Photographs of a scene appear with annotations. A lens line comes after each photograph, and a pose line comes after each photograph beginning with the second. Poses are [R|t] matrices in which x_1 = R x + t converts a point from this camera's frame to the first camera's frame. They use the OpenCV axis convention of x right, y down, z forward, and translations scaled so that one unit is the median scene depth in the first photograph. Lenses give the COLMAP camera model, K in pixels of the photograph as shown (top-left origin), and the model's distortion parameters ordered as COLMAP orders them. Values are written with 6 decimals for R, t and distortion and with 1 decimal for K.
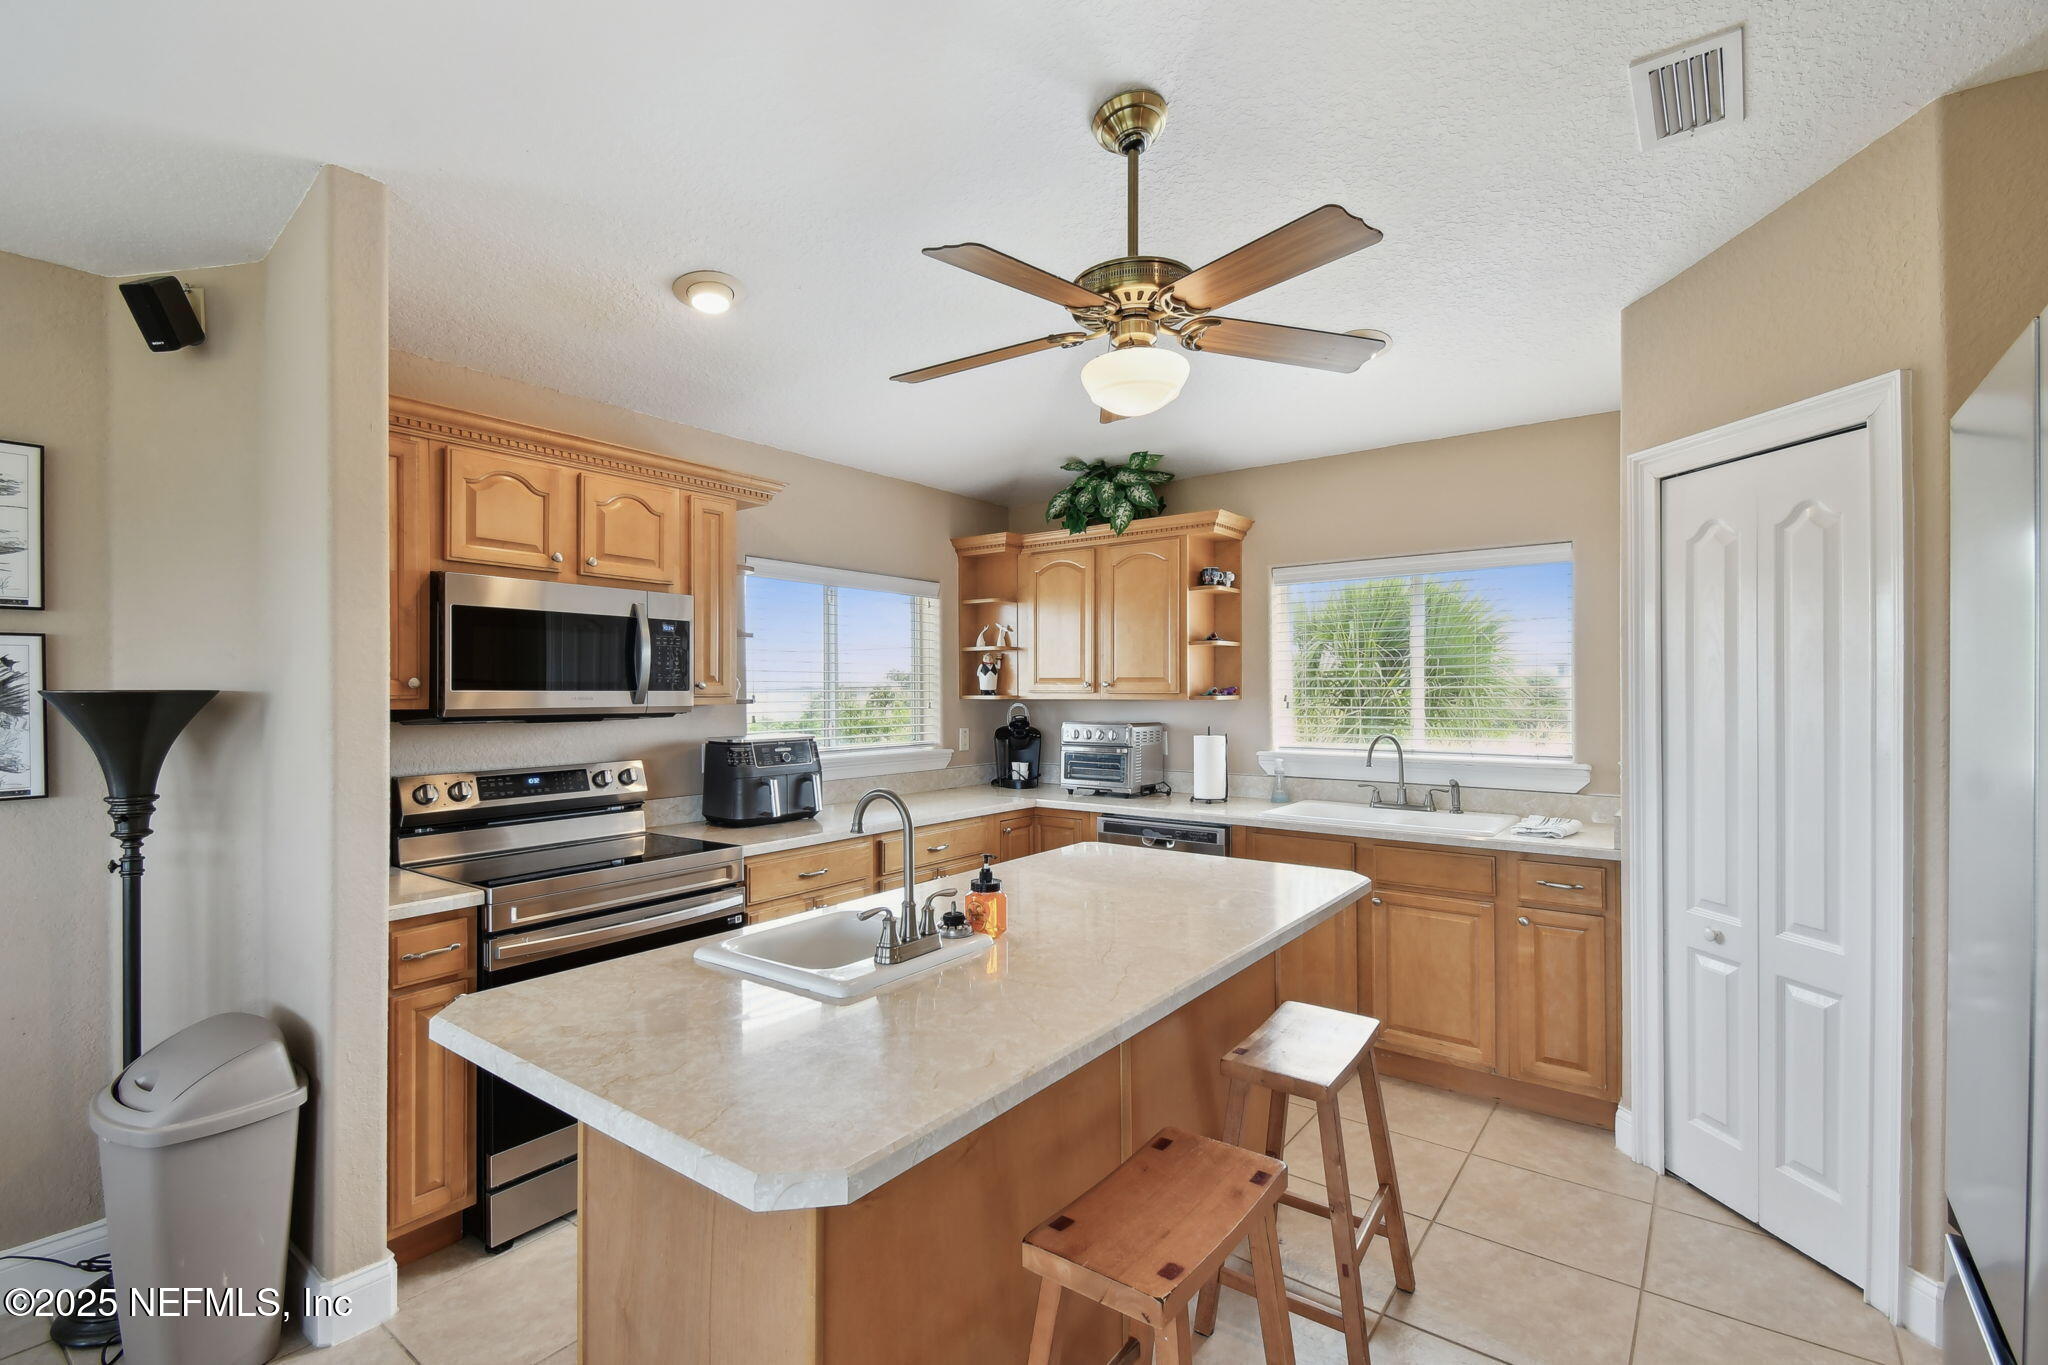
lens RADIAL K [[909.9, 0, 1034.6], [0, 909.9, 696.8], [0, 0, 1]] dist [0.007298, -0.007837]
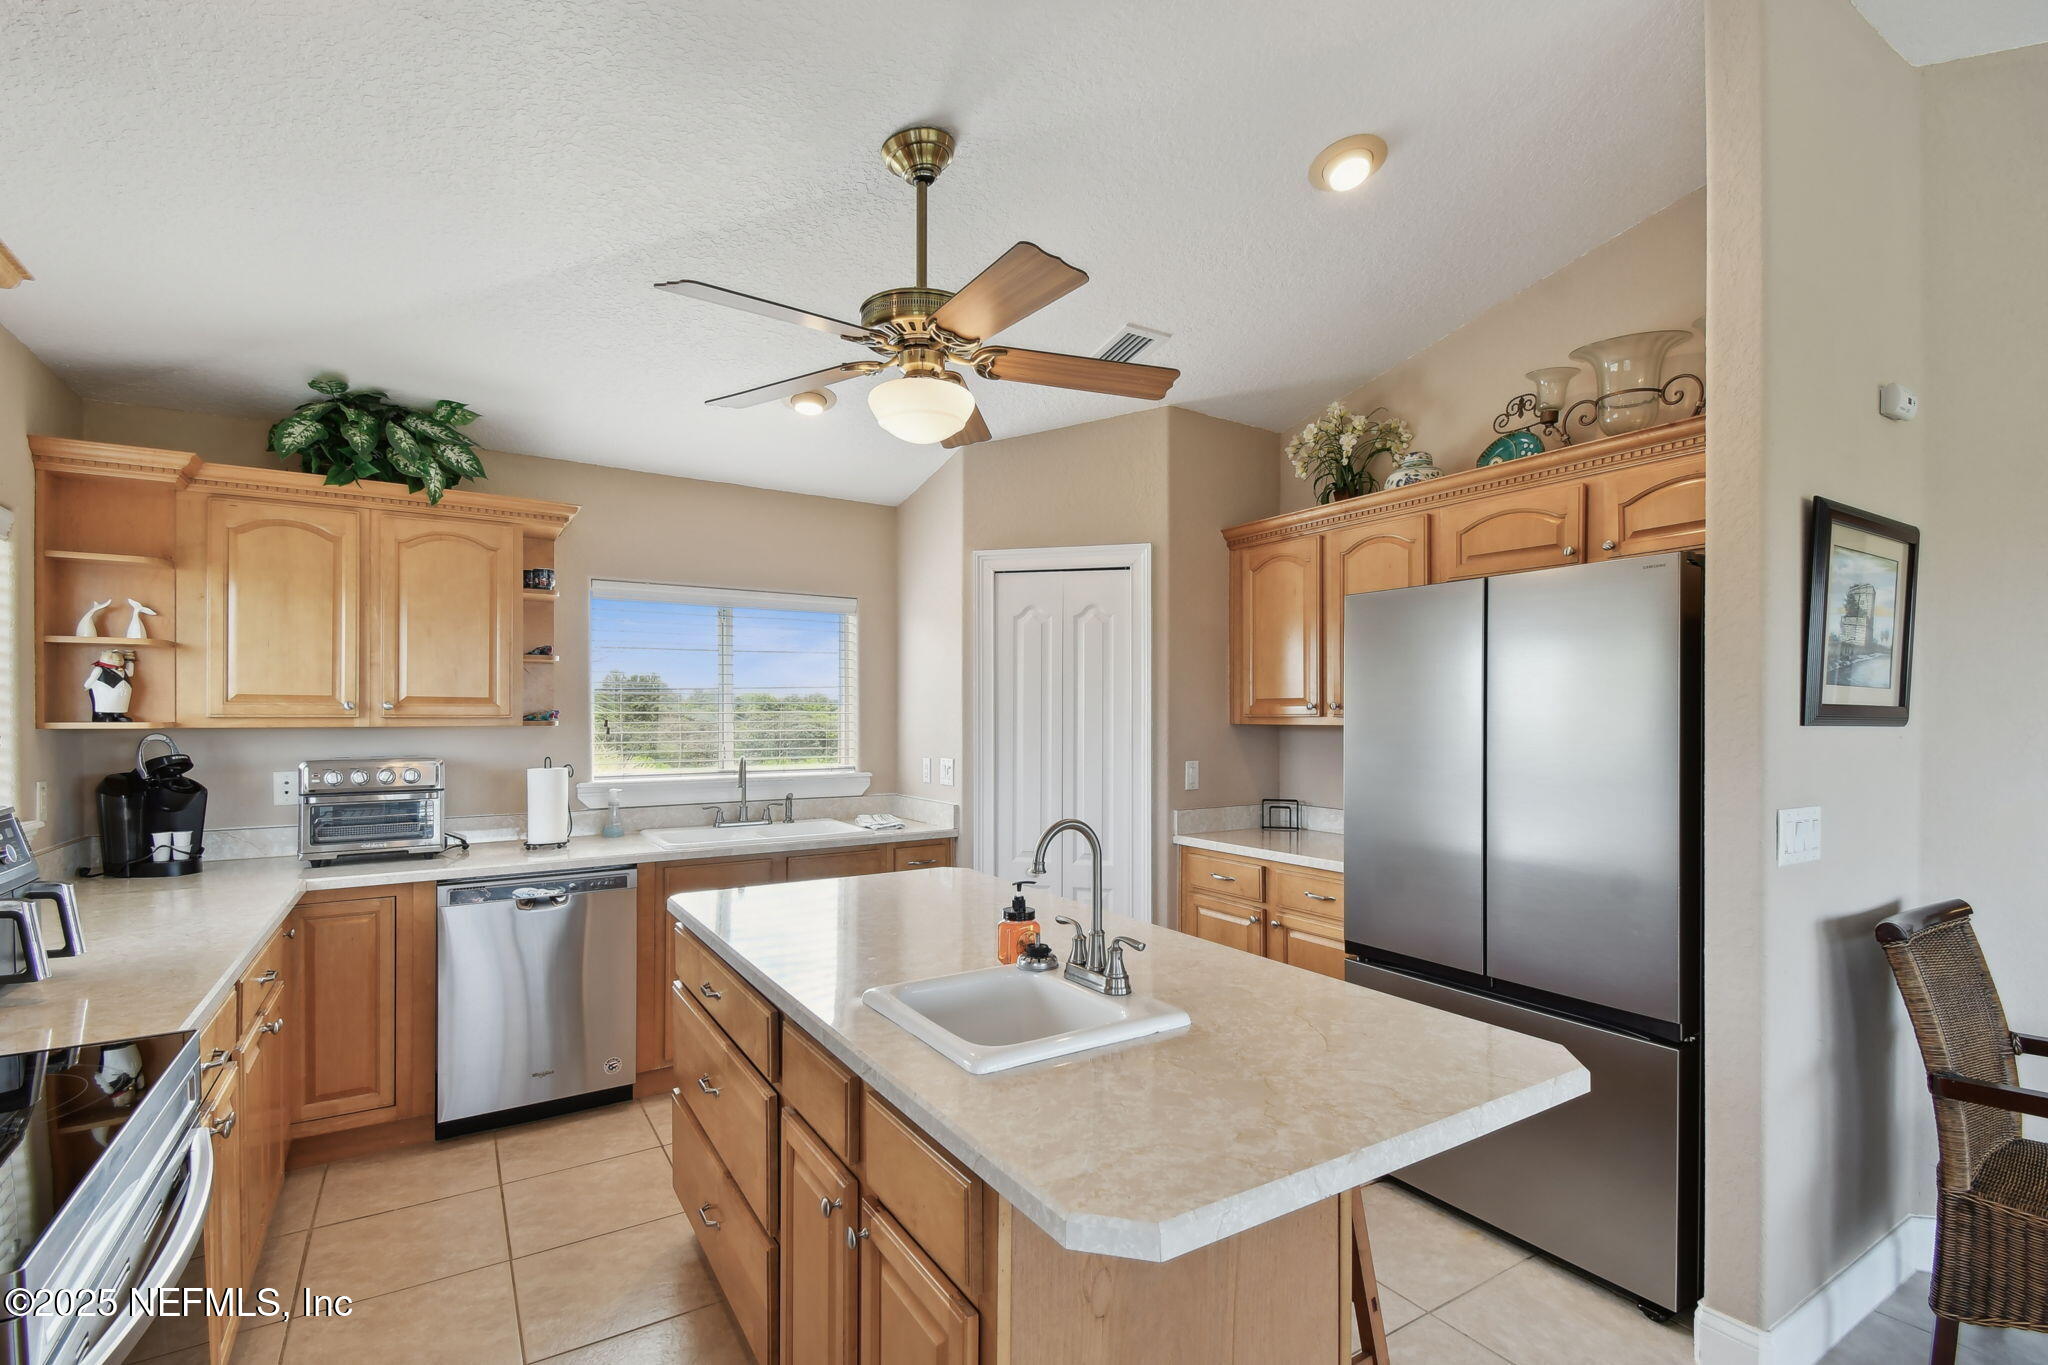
lens RADIAL K [[909.9, 0, 1014.6], [0, 909.9, 714.6], [0, 0, 1]] dist [0.007298, -0.007837]
pose [[0.354055, 0.001169, 0.935224, -0.425529], [0.004247, 0.999987, -0.002858, -0.002347], [-0.935215, 0.004984, 0.354045, 0.286056]]
